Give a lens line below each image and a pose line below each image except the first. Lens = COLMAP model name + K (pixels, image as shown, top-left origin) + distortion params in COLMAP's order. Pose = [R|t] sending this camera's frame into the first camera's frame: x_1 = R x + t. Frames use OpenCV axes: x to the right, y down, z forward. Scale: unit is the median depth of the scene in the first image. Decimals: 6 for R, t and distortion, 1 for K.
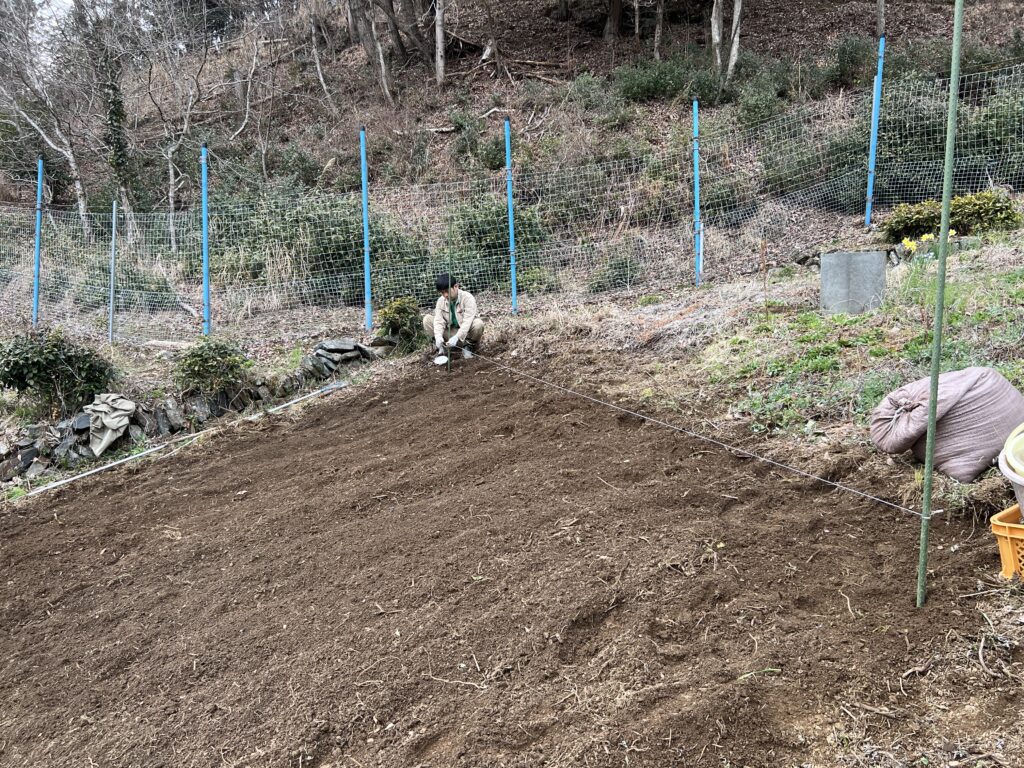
lens RADIAL K [[771.7, 0, 510.2], [0, 771.7, 383.7], [0, 0, 1]] dist [0.055823, -0.054438]
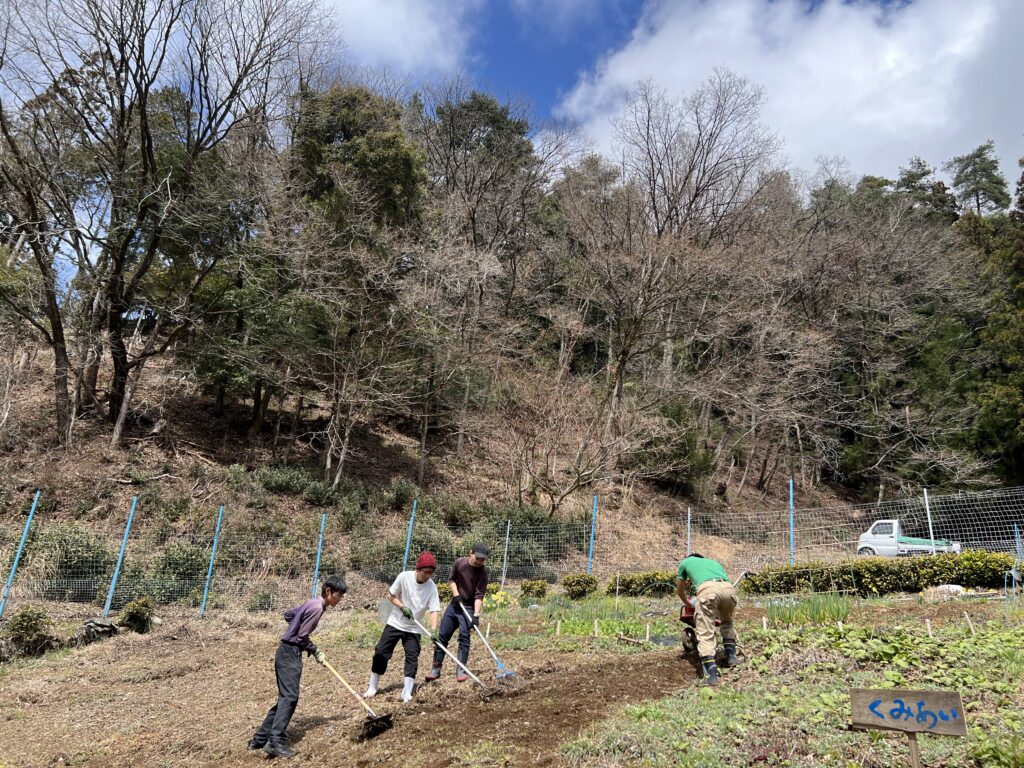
lens RADIAL K [[771.7, 0, 511.5], [0, 771.7, 389.7], [0, 0, 1]] dist [0.055823, -0.054438]
pose [[0.844969, 0.258557, 0.468162, -0.270922], [-0.030877, 0.897495, -0.439942, 0.146797], [-0.533923, 0.357282, 0.766339, -0.640443]]
